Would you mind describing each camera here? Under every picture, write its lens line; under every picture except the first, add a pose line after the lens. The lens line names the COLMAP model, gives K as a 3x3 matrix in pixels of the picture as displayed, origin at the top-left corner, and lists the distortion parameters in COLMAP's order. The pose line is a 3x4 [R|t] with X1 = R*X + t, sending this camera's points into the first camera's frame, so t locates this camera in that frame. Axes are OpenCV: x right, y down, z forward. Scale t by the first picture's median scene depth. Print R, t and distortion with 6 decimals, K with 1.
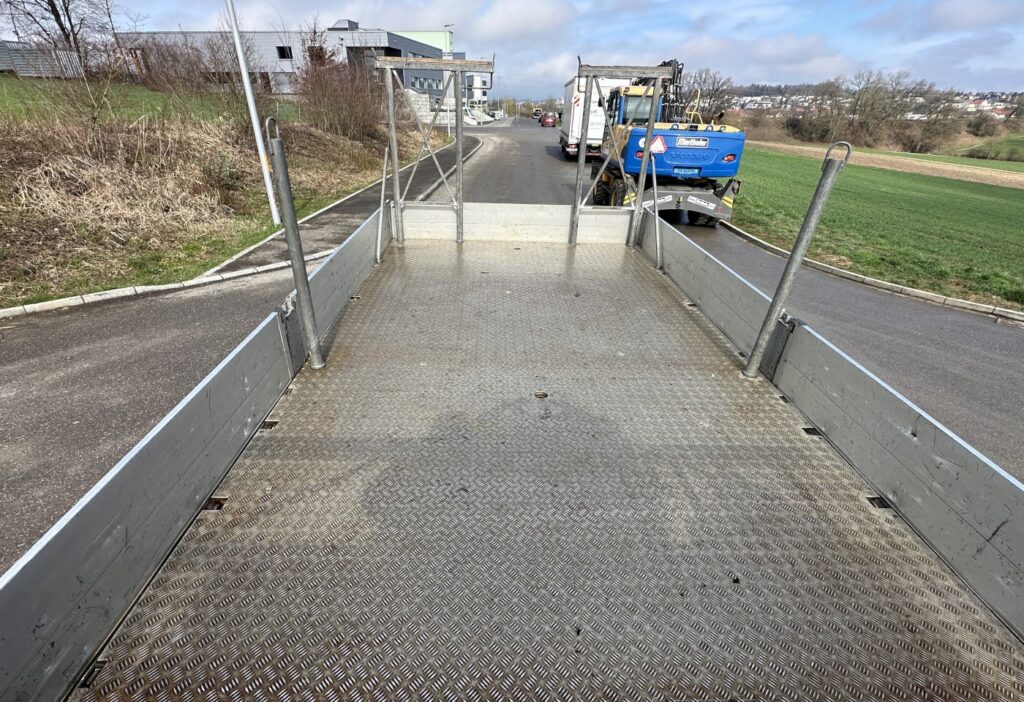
lens RADIAL K [[511.1, 0, 499.5], [0, 511.1, 375.2], [0, 0, 1]] dist [-0.005031, 0.002455]
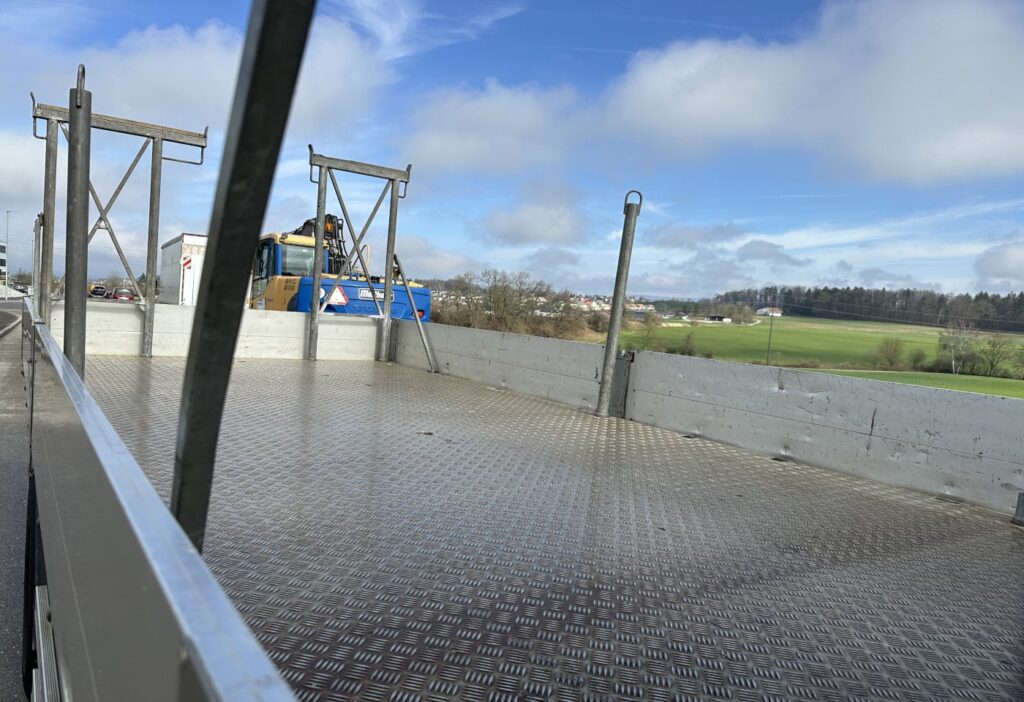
lens RADIAL K [[722.5, 0, 507.7], [0, 722.5, 356.5], [0, 0, 1]] dist [0.032659, -0.039659]
pose [[0.835331, -0.005679, 0.549719, -0.089796], [0.220061, 0.919792, -0.324895, 0.067994], [-0.503782, 0.392366, 0.769580, 0.005380]]
